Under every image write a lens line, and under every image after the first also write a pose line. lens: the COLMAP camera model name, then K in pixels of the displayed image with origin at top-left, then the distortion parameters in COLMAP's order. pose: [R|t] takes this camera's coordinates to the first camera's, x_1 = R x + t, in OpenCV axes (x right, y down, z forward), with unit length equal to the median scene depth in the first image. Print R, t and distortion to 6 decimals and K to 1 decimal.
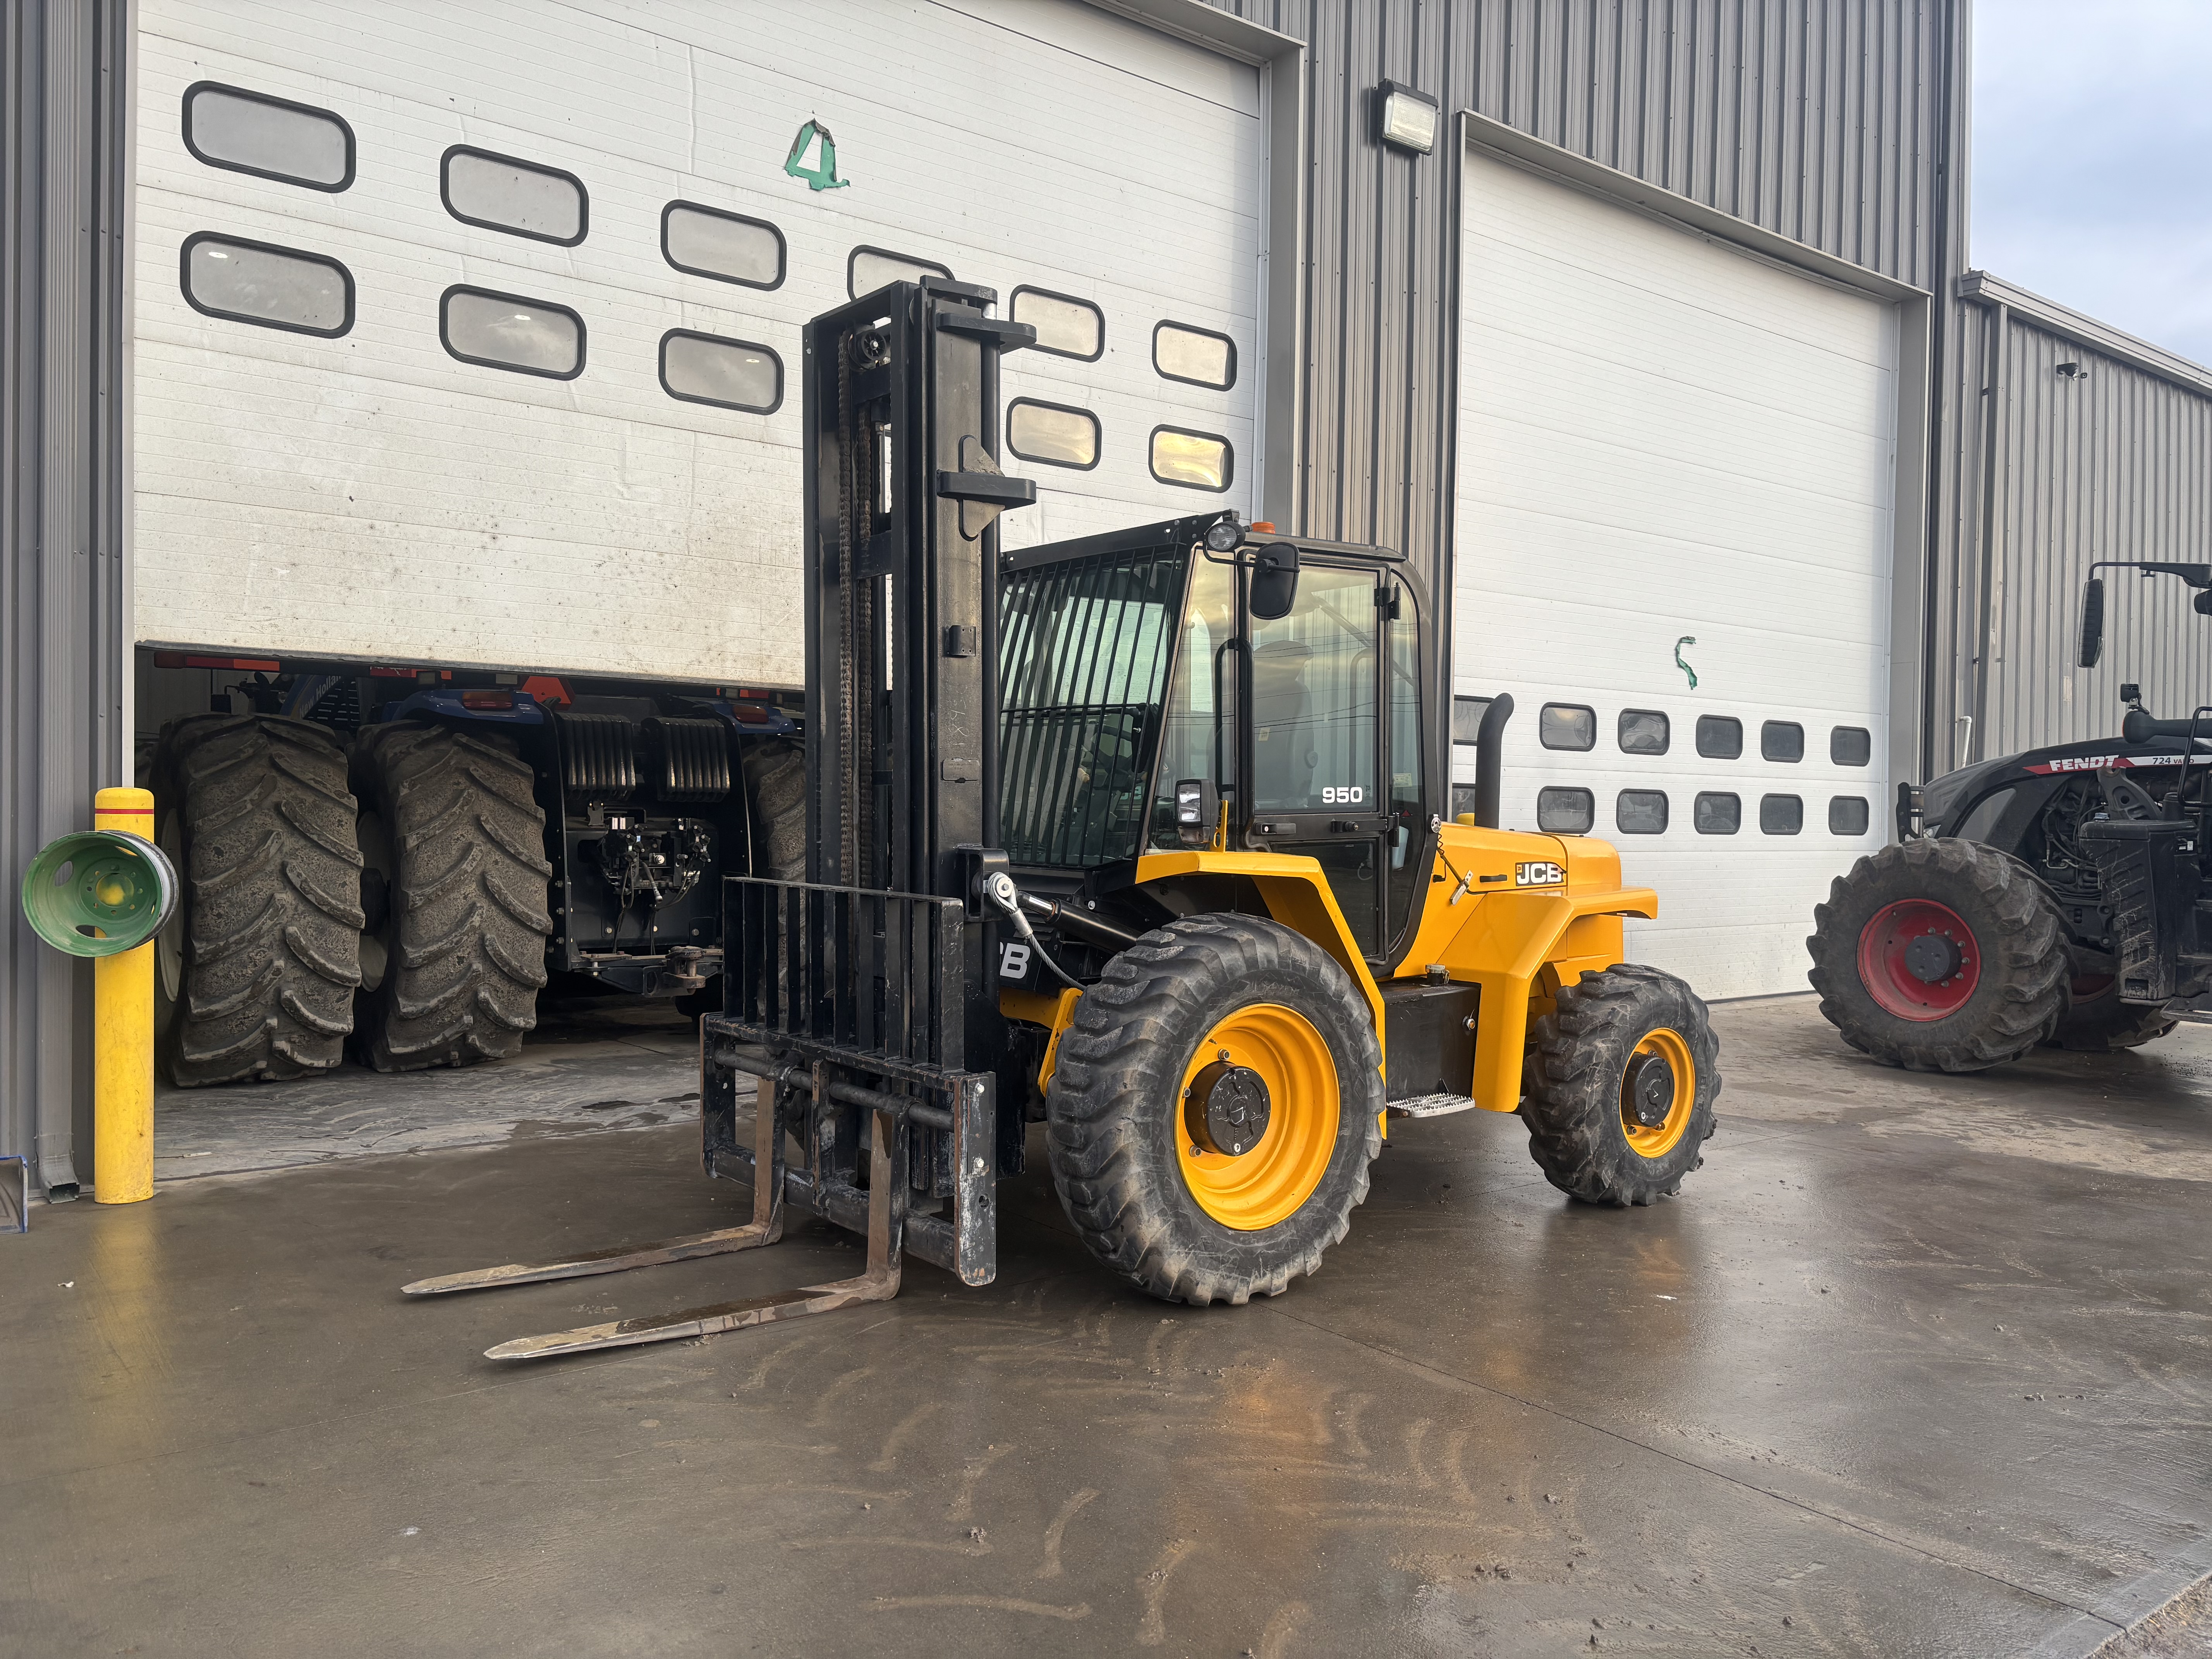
lens RADIAL K [[1655.1, 0, 1105.8], [0, 1655.1, 820.5], [0, 0, 1]] dist [-0.006536, -0.007988]
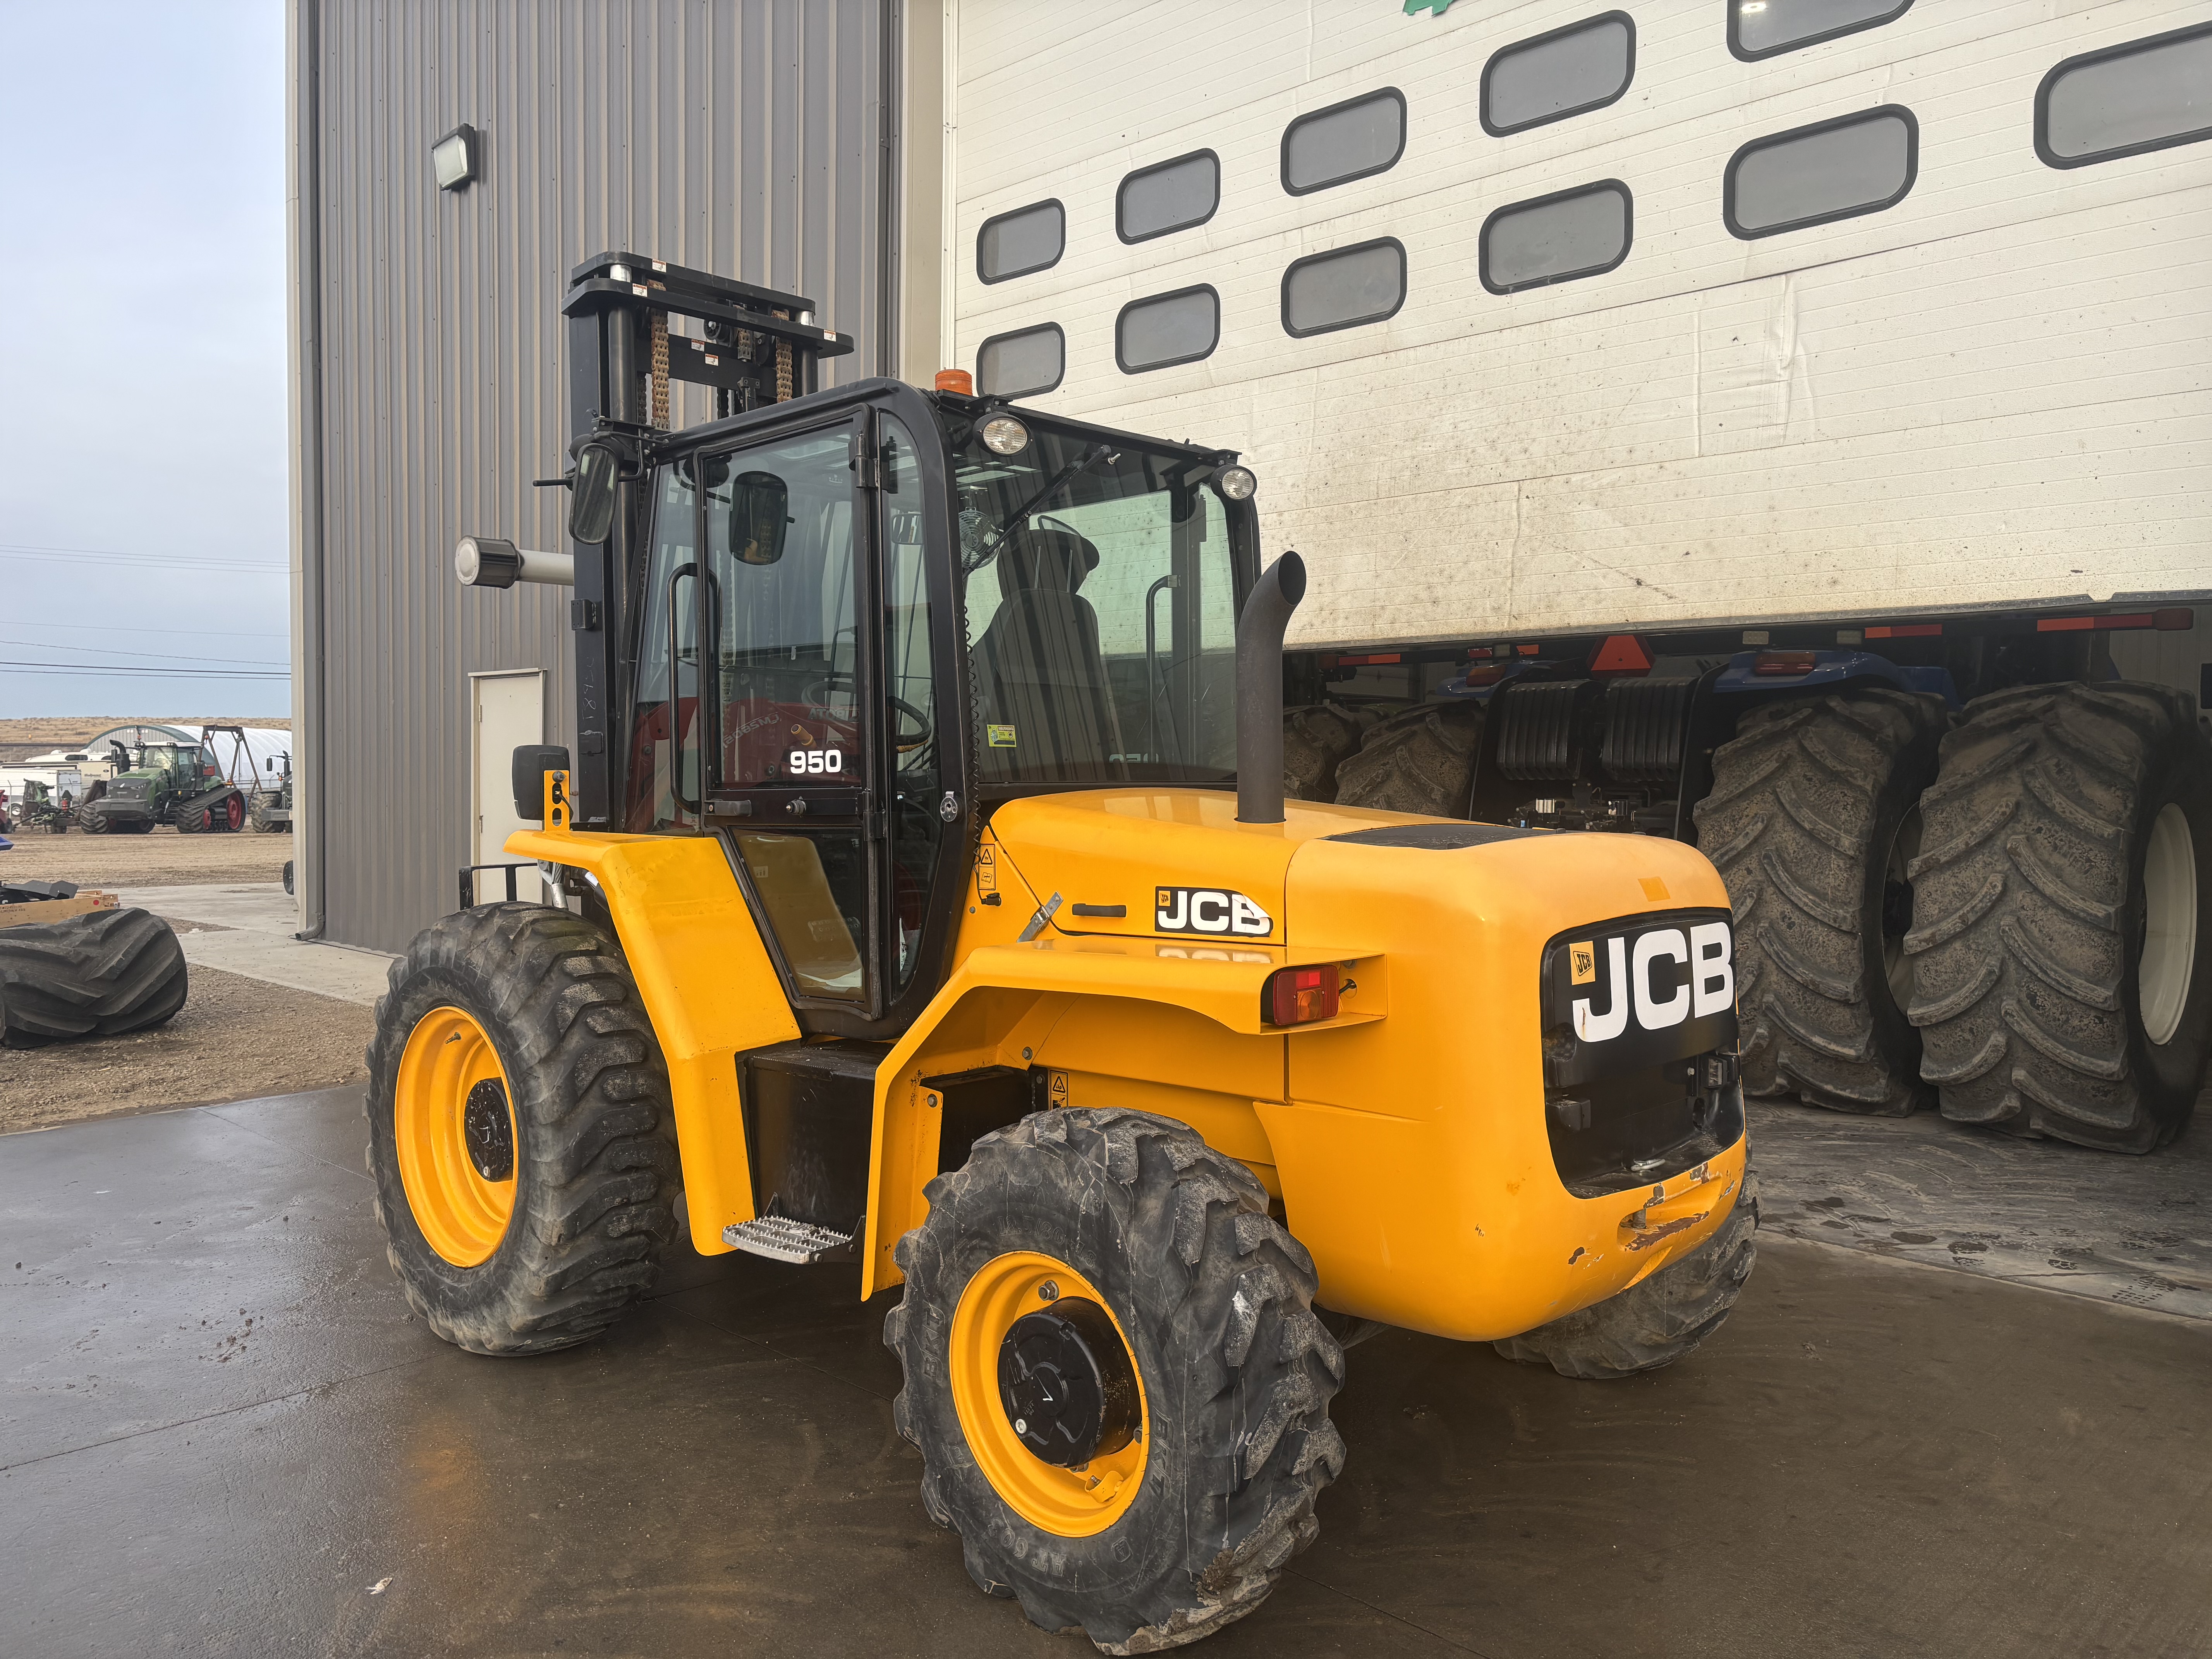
lens RADIAL K [[1655.1, 0, 1098.4], [0, 1655.1, 824.8], [0, 0, 1]] dist [-0.006536, -0.007988]
pose [[0.144684, 0.017596, -0.989321, 0.635241], [-0.007879, 0.999831, 0.016631, -0.001423], [0.989447, 0.005389, 0.144798, 0.766077]]
